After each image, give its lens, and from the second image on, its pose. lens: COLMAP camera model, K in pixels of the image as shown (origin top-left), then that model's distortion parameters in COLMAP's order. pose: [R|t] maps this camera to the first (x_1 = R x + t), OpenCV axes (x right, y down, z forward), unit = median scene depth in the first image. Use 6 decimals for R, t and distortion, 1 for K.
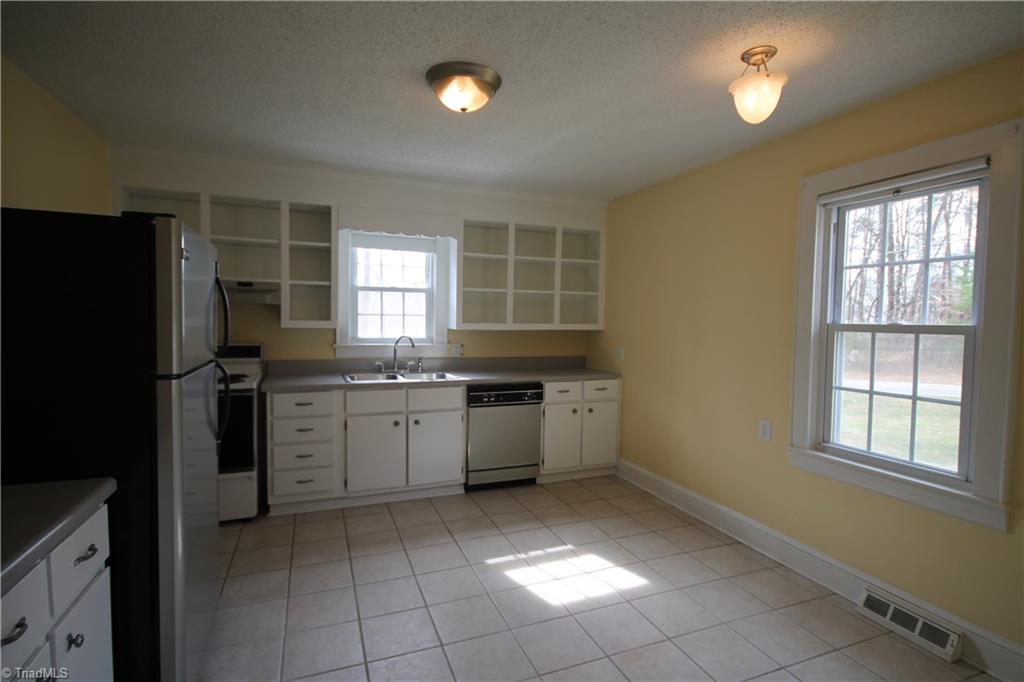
lens RADIAL K [[505.3, 0, 515.9], [0, 505.3, 337.8], [0, 0, 1]] dist [0.003983, 0.000749]
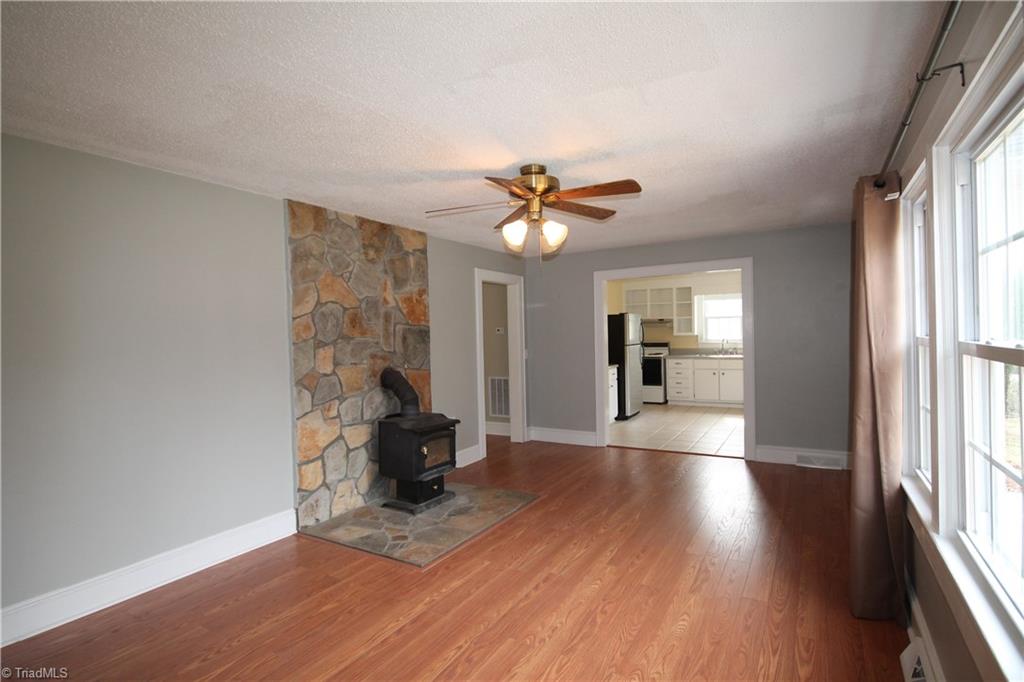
lens RADIAL K [[505.3, 0, 515.9], [0, 505.3, 337.8], [0, 0, 1]] dist [0.003983, 0.000749]
pose [[0.601444, -0.023484, -0.798570, 1.123407], [0.002785, 0.999623, -0.027299, 0.060519], [0.798910, 0.014194, 0.601283, -1.214416]]
